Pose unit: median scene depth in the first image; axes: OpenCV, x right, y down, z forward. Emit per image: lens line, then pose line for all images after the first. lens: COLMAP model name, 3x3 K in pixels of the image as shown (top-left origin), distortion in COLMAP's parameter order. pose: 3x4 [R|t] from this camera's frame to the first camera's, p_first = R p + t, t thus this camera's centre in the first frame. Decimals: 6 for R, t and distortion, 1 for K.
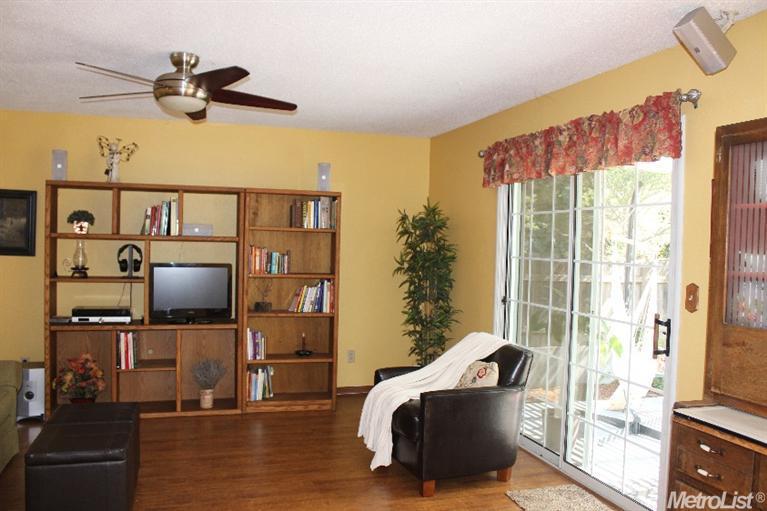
lens RADIAL K [[616.7, 0, 383.5], [0, 616.7, 255.5], [0, 0, 1]] dist [-0.137818, 0.007020]
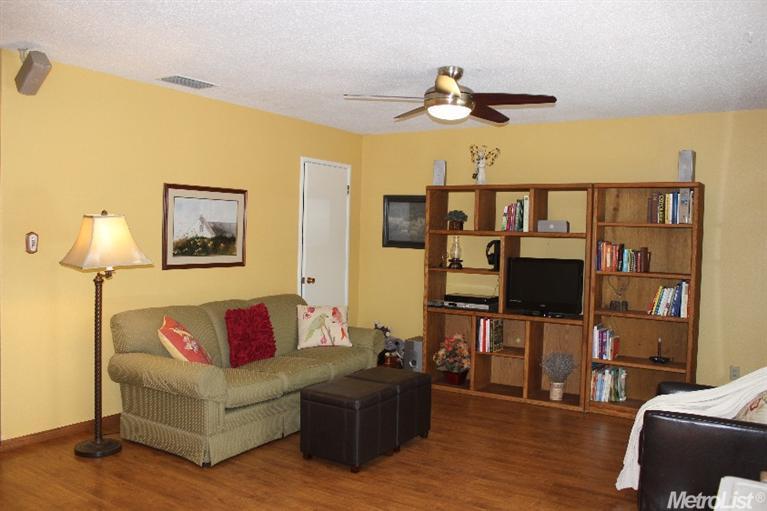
lens RADIAL K [[616.7, 0, 383.5], [0, 616.7, 255.5], [0, 0, 1]] dist [-0.137818, 0.007020]
pose [[0.633092, 0.019422, -0.773833, 0.312695], [-0.021610, 0.999739, 0.007413, 0.005852], [0.773775, 0.012029, 0.633347, 0.122723]]
